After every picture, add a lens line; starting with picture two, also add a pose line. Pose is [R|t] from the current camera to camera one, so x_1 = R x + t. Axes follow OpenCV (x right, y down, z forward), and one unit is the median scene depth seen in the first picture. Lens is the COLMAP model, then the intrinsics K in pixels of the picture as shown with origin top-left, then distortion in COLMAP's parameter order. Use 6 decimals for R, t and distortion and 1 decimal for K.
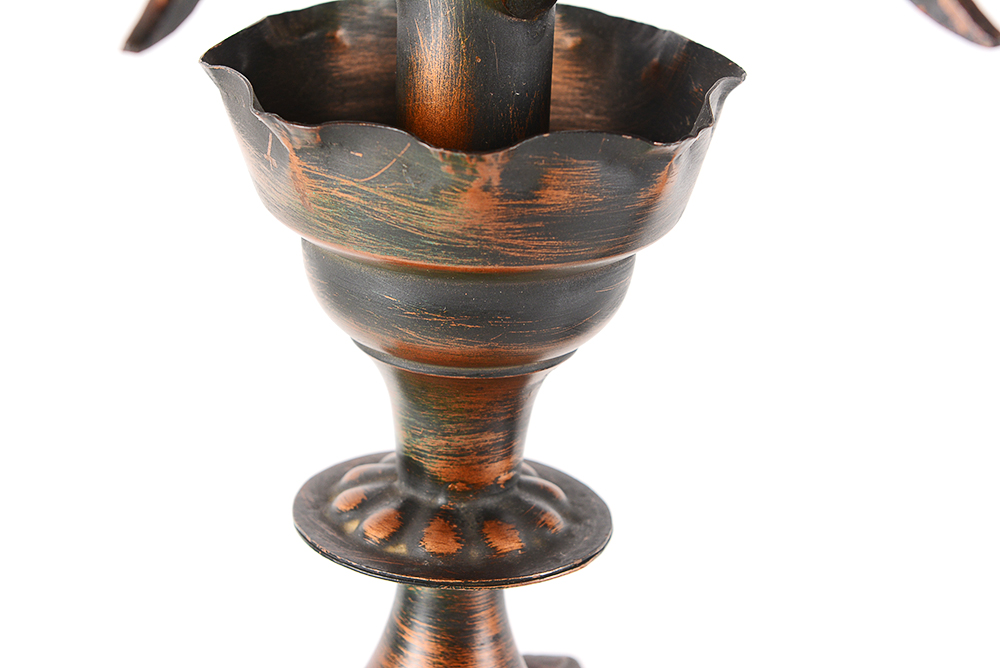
lens RADIAL K [[2802.9, 0, 500.0], [0, 2802.9, 334.0], [0, 0, 1]] dist [0.064936, 0.098391]
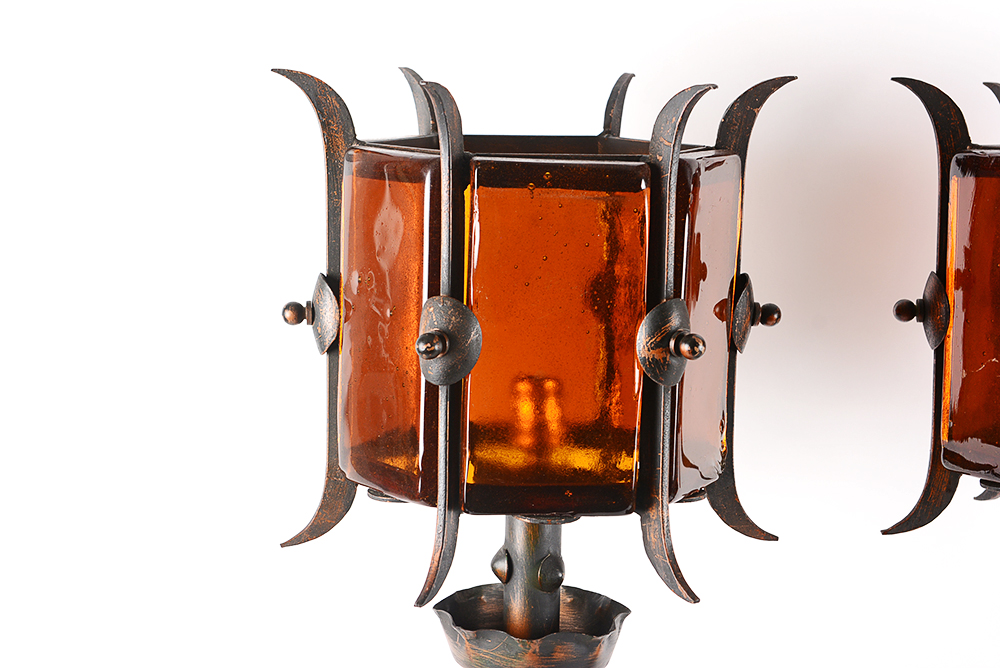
lens RADIAL K [[1887.6, 0, 500.0], [0, 1887.6, 334.0], [0, 0, 1]] dist [-0.018870, 0.014062]
pose [[0.998915, -0.013741, -0.044502, 0.047540], [0.002820, 0.971581, -0.236690, 0.082711], [0.046490, 0.236307, 0.970566, -0.890074]]
